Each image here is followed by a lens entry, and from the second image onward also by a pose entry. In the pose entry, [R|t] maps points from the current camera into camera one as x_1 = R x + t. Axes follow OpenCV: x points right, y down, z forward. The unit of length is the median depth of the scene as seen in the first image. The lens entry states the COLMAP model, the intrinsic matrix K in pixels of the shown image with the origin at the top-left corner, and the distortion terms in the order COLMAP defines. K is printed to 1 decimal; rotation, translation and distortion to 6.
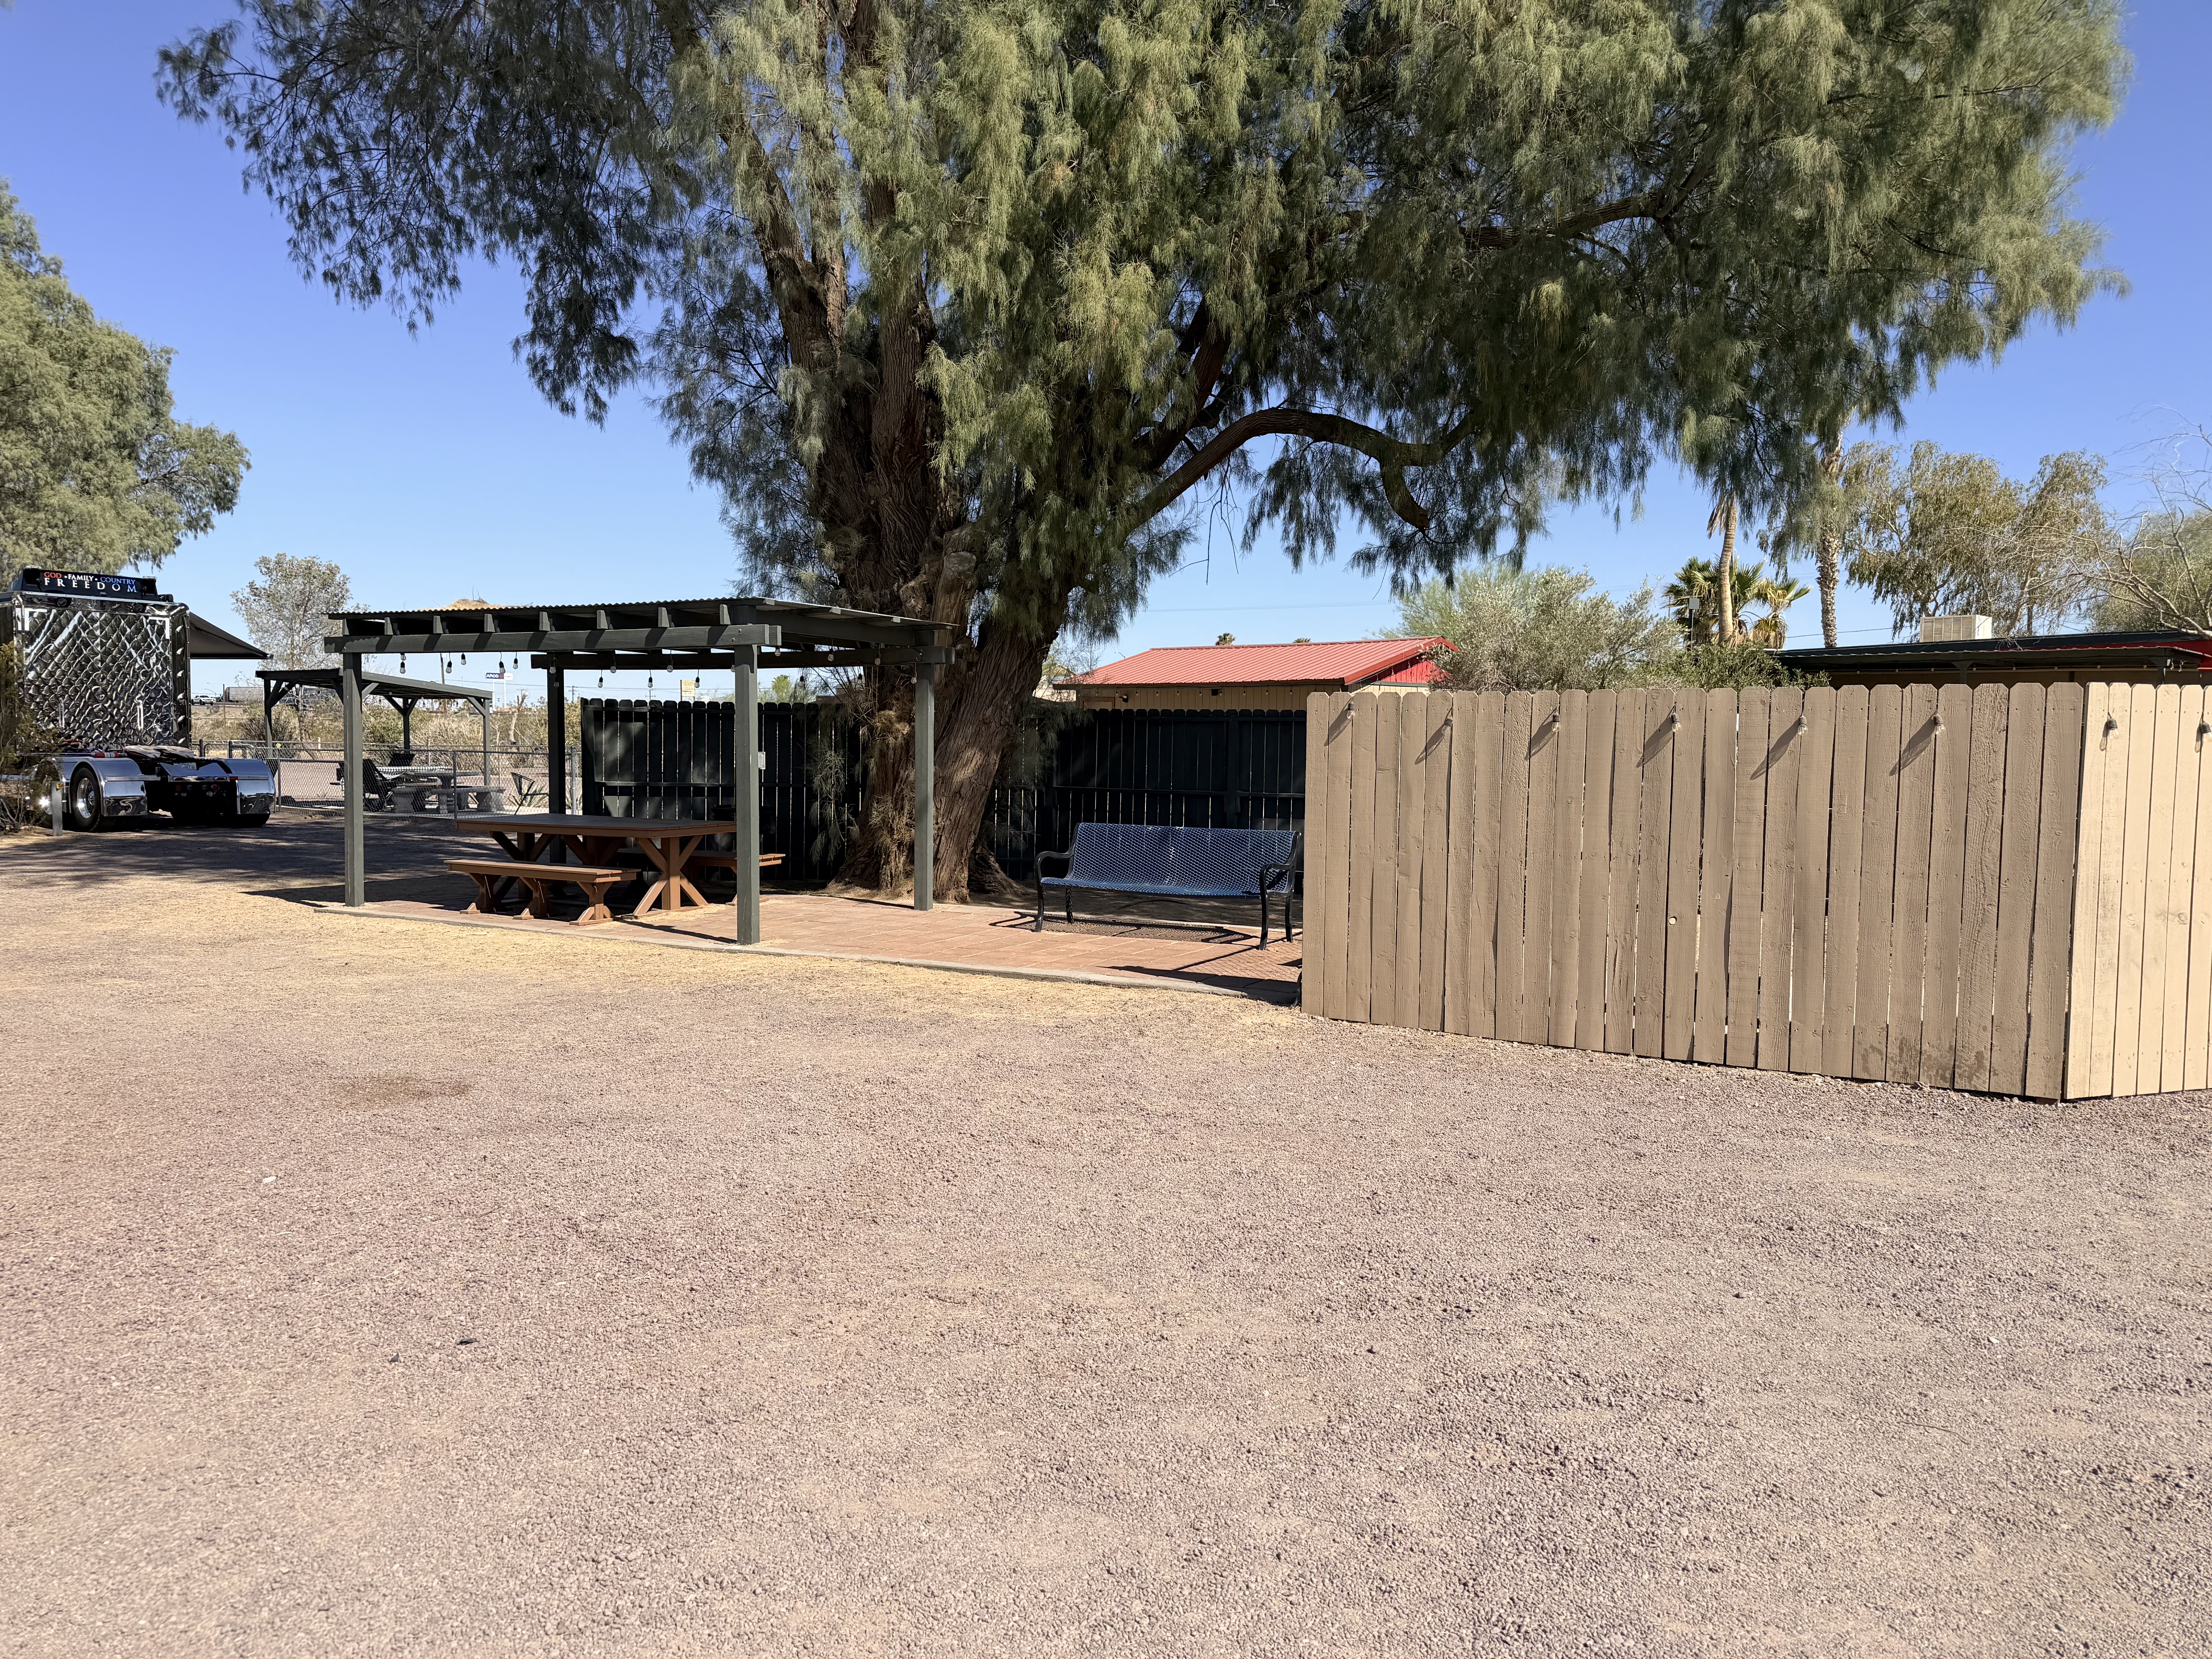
lens RADIAL K [[1539.0, 0, 1106.0], [0, 1539.0, 829.5], [0, 0, 1]] dist [0.064440, -0.080184]
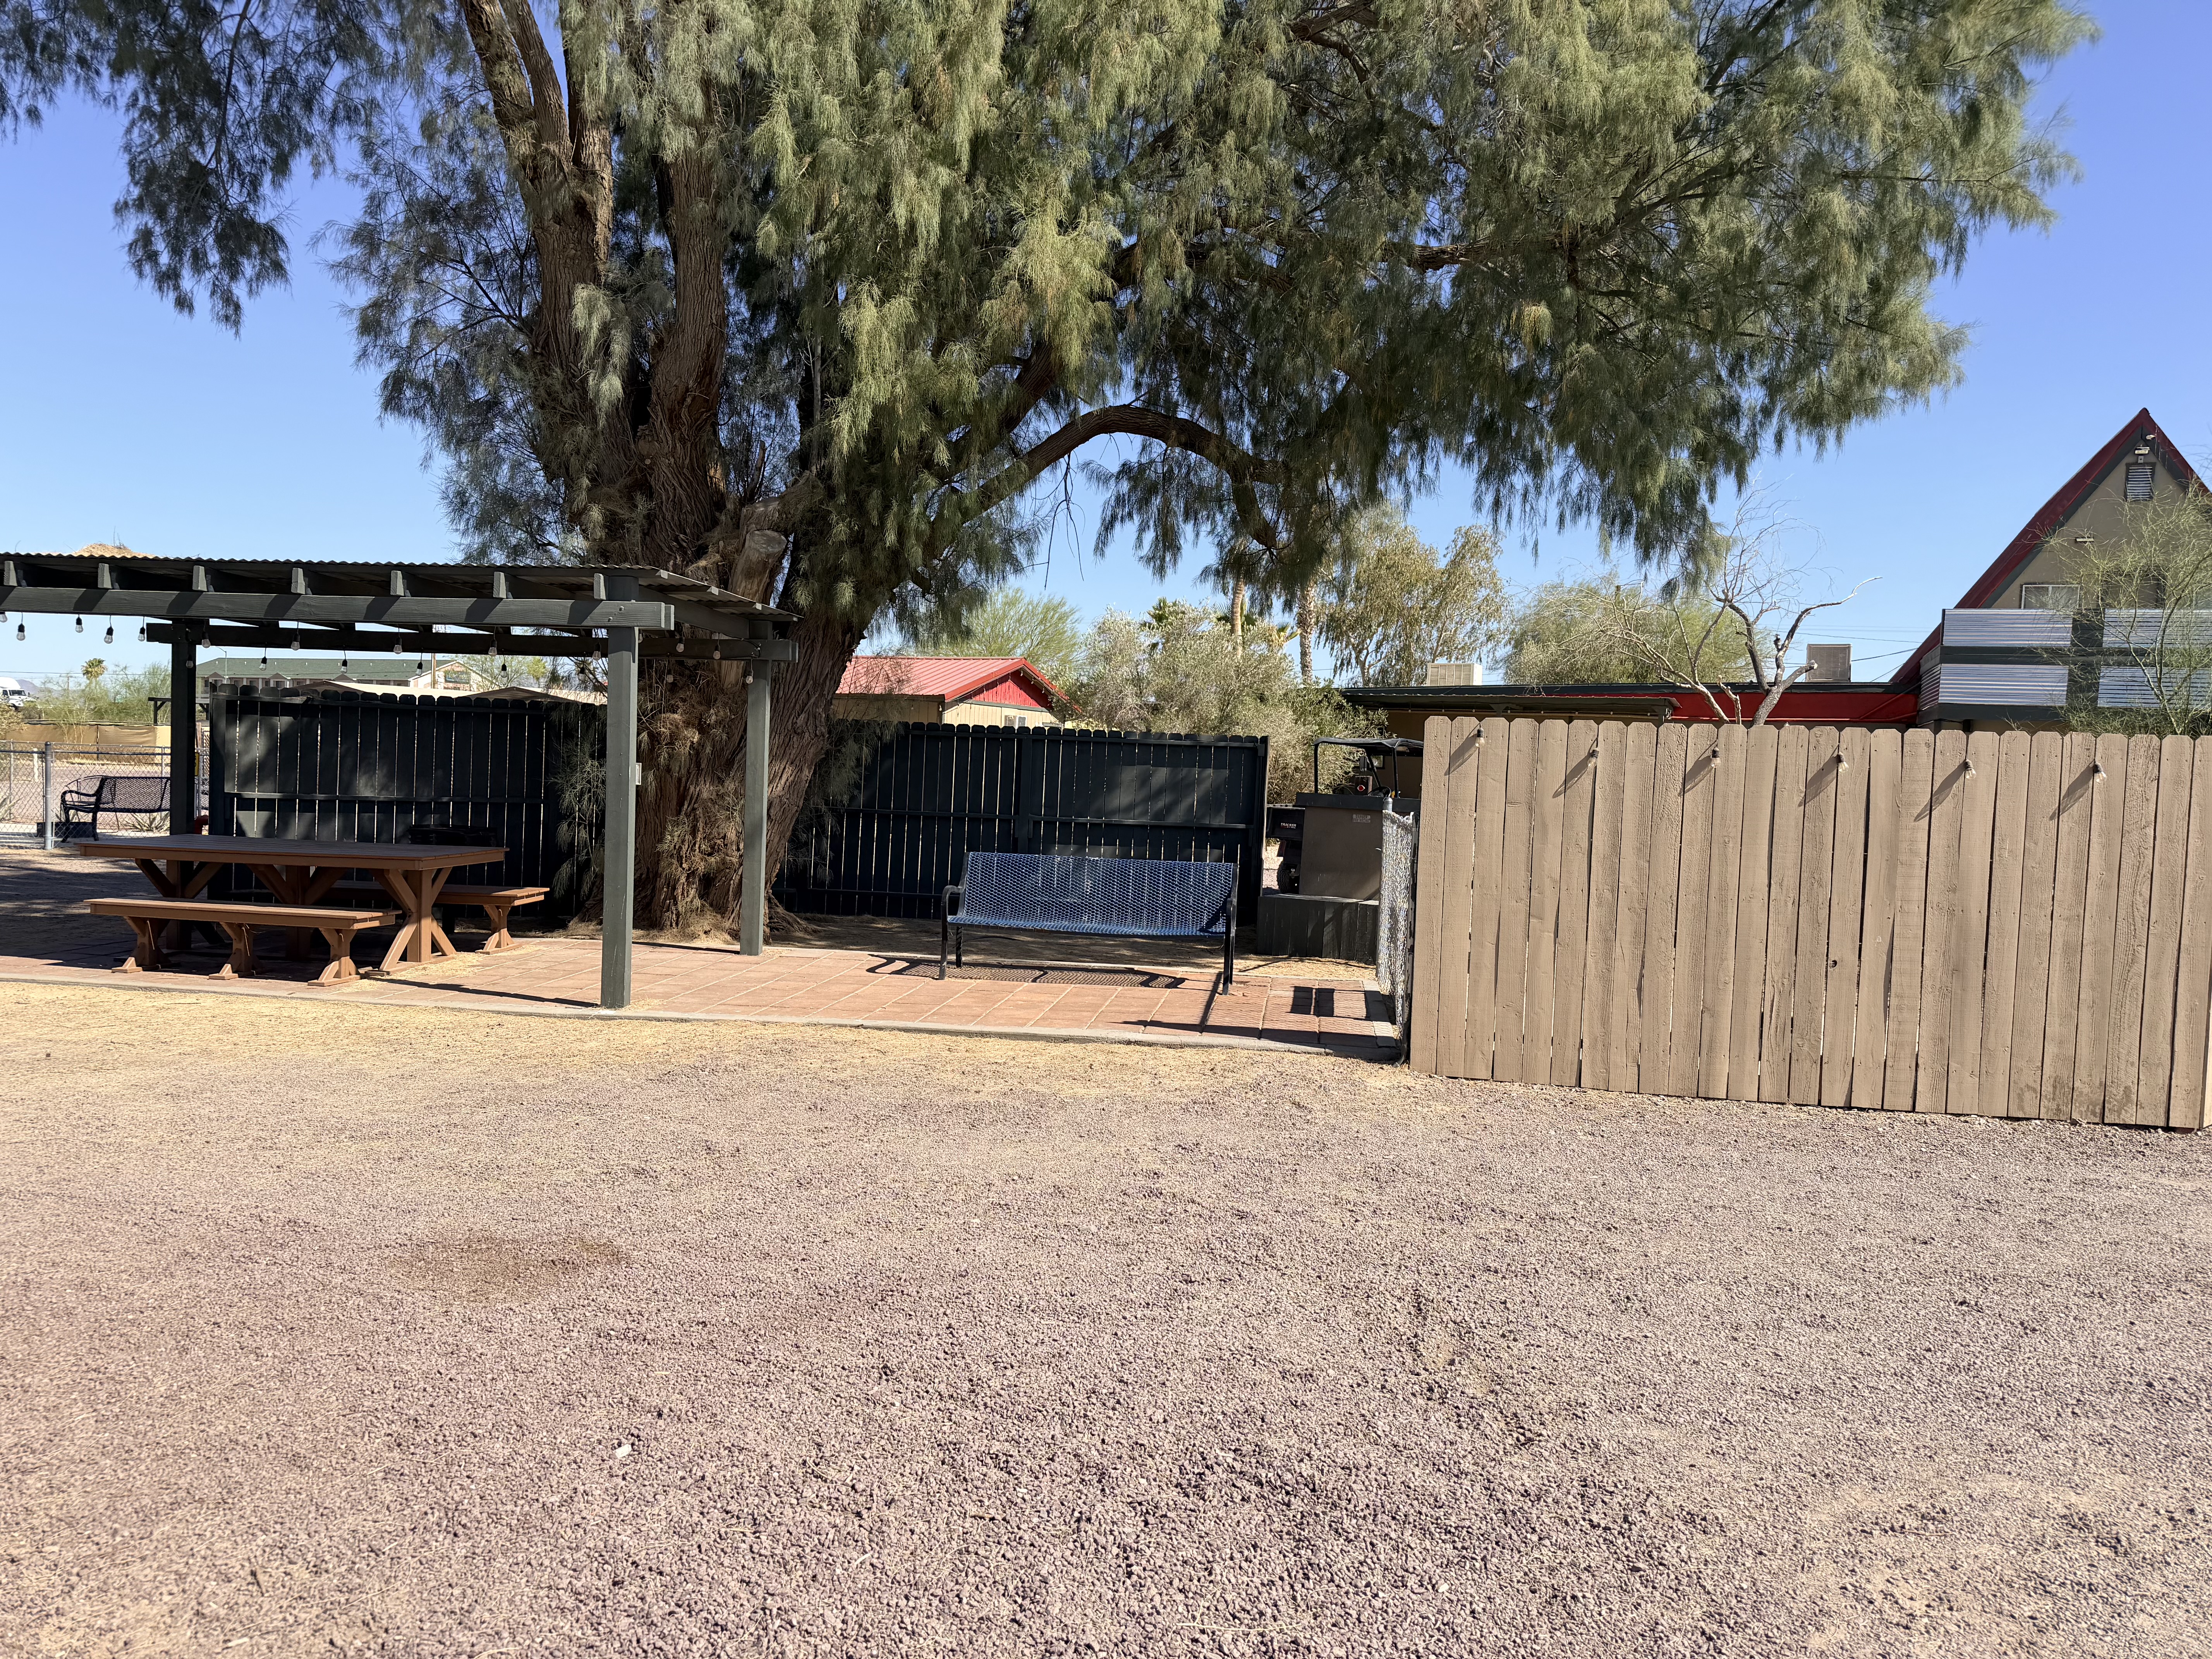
lens RADIAL K [[1539.0, 0, 1106.0], [0, 1539.0, 829.5], [0, 0, 1]] dist [0.064440, -0.080184]
pose [[0.931345, 0.010031, 0.363999, -0.253958], [-0.006153, 0.999911, -0.011811, -0.007161], [-0.364085, 0.008761, 0.931324, 0.153169]]
